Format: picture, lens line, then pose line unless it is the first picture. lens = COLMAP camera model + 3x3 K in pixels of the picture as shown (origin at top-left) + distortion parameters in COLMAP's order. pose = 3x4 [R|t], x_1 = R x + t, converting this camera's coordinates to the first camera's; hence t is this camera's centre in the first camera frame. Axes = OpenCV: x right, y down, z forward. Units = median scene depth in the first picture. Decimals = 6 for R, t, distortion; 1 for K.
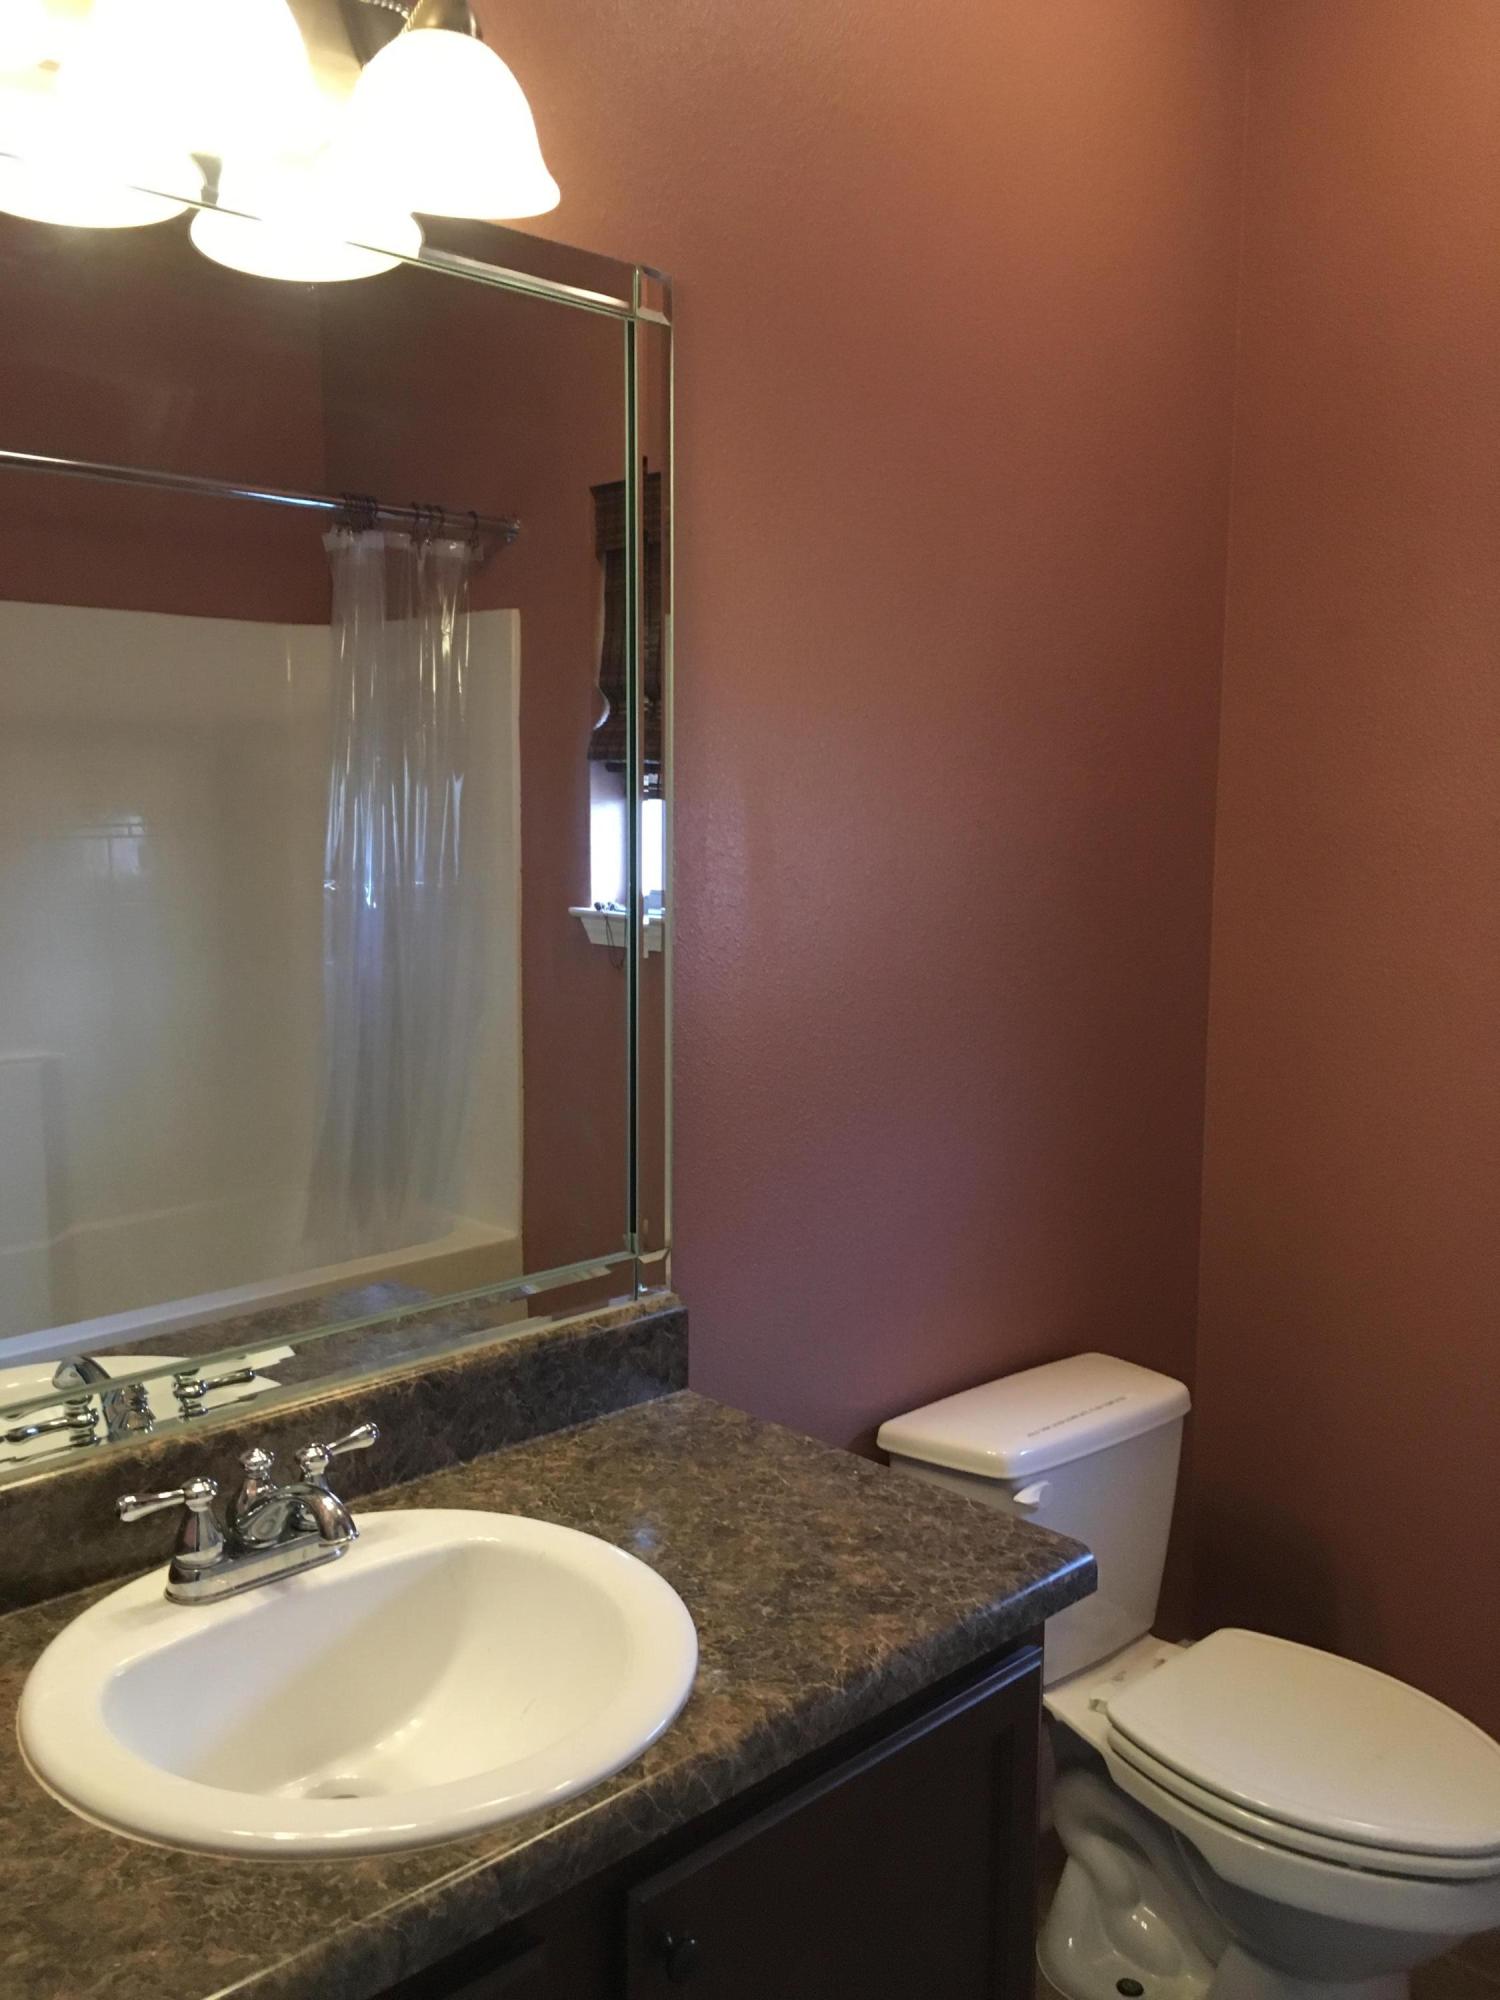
lens RADIAL K [[1703.5, 0, 751.5], [0, 1703.5, 999.2], [0, 0, 1]] dist [0.070303, -0.094136]
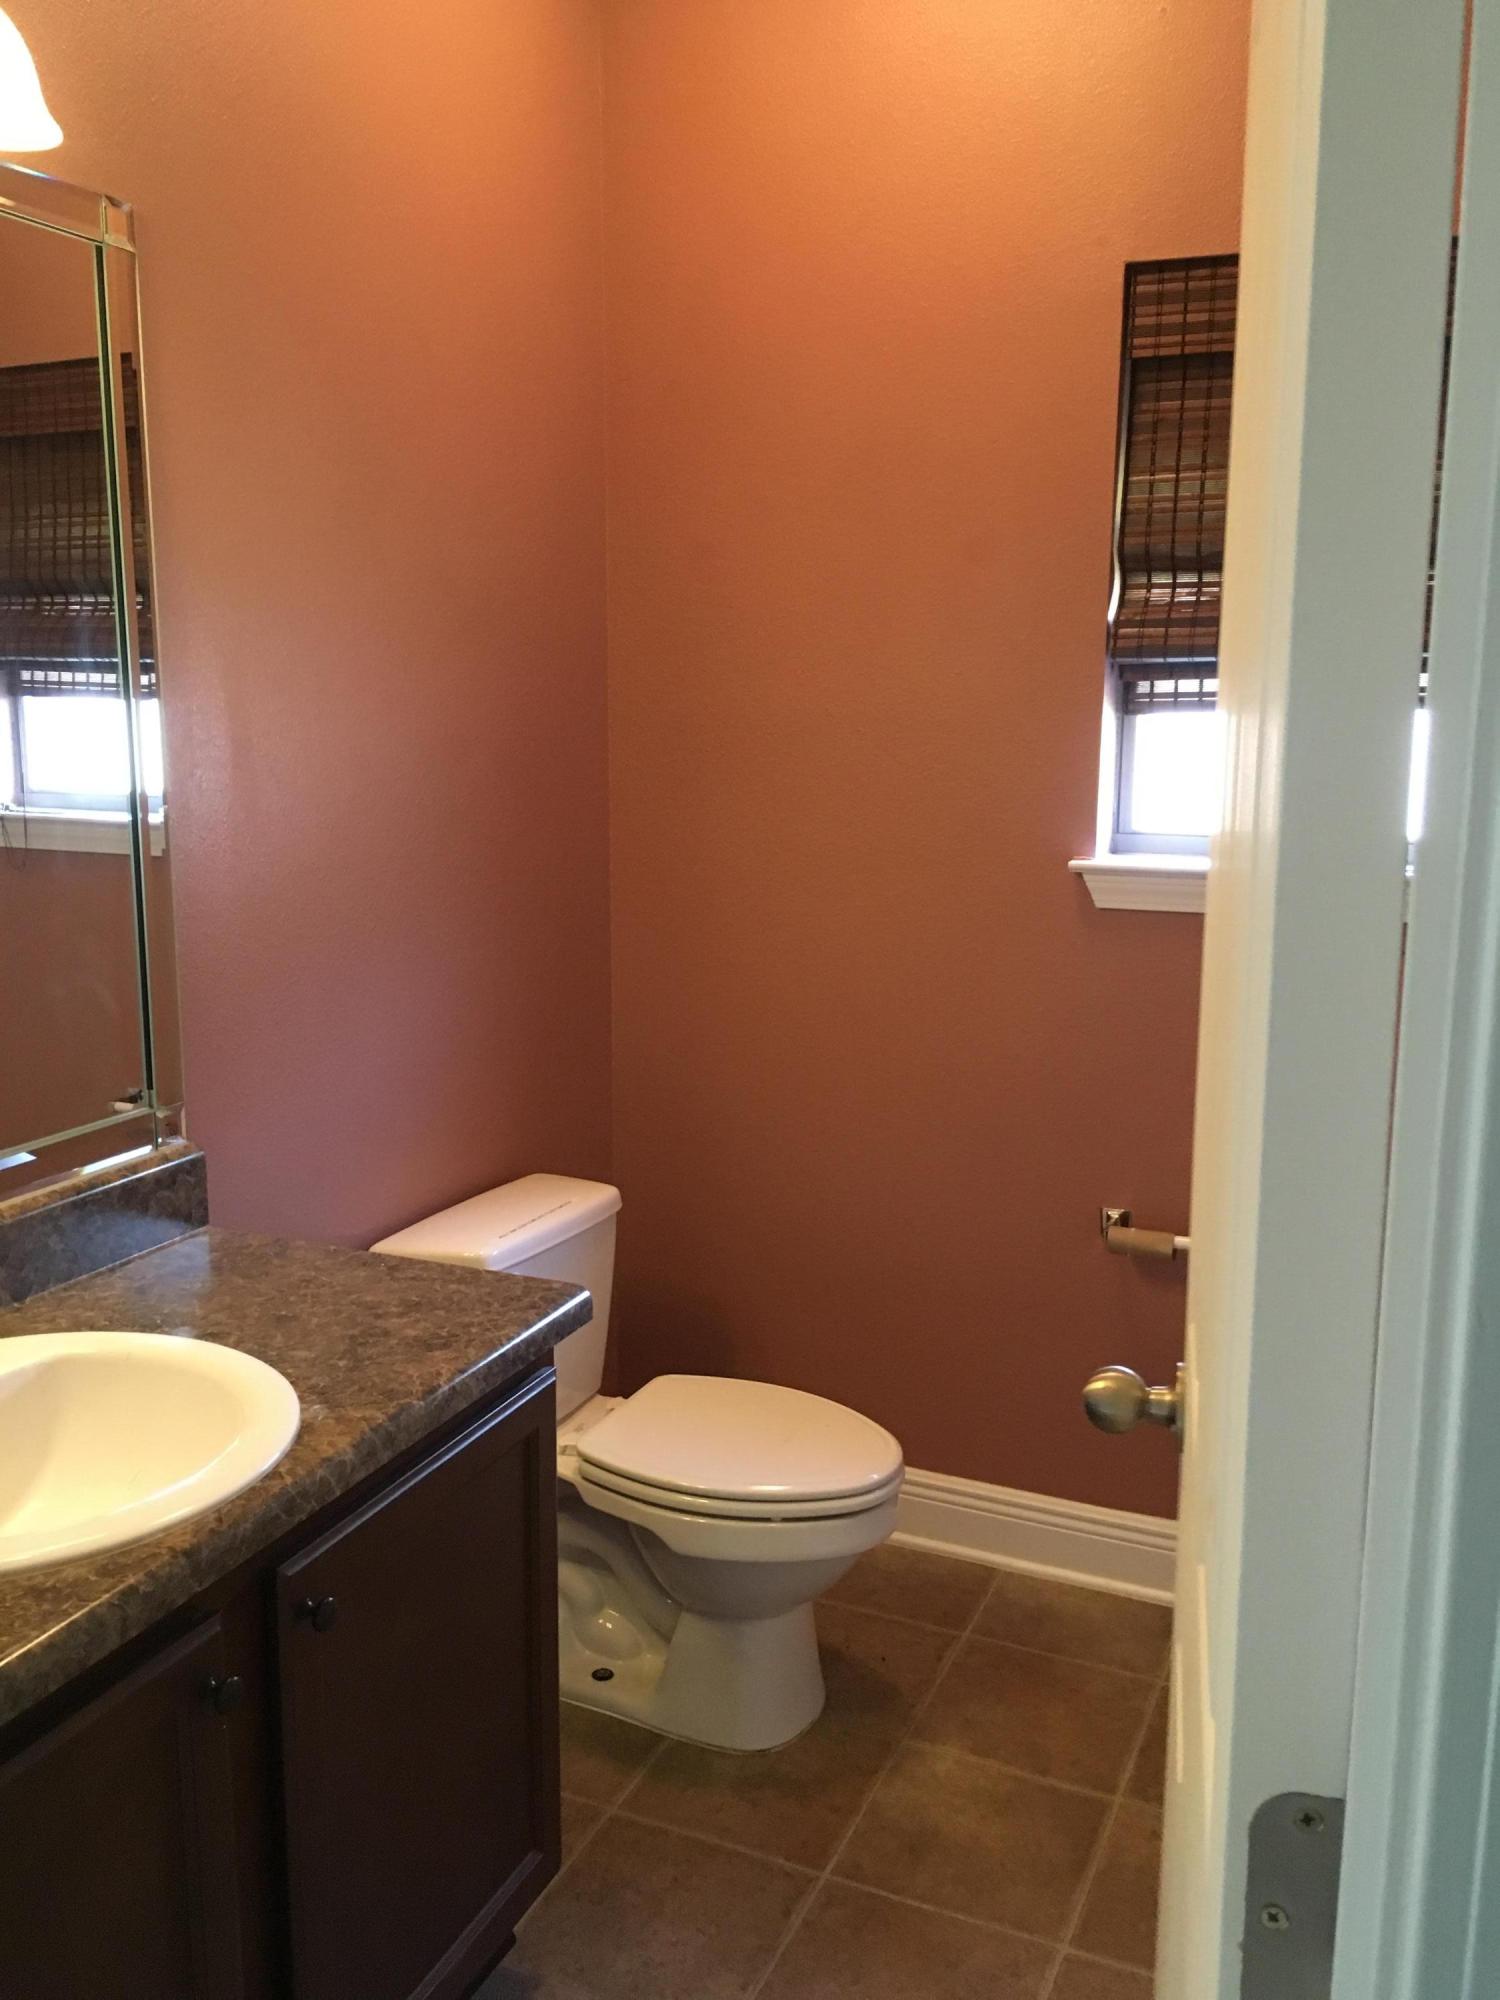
lens RADIAL K [[1703.5, 0, 768.0], [0, 1703.5, 1005.6], [0, 0, 1]] dist [0.070303, -0.094136]
pose [[0.921006, -0.071364, 0.382956, -0.140898], [0.049084, 0.996501, 0.067651, 0.031919], [-0.386444, -0.043510, 0.921286, -0.197102]]
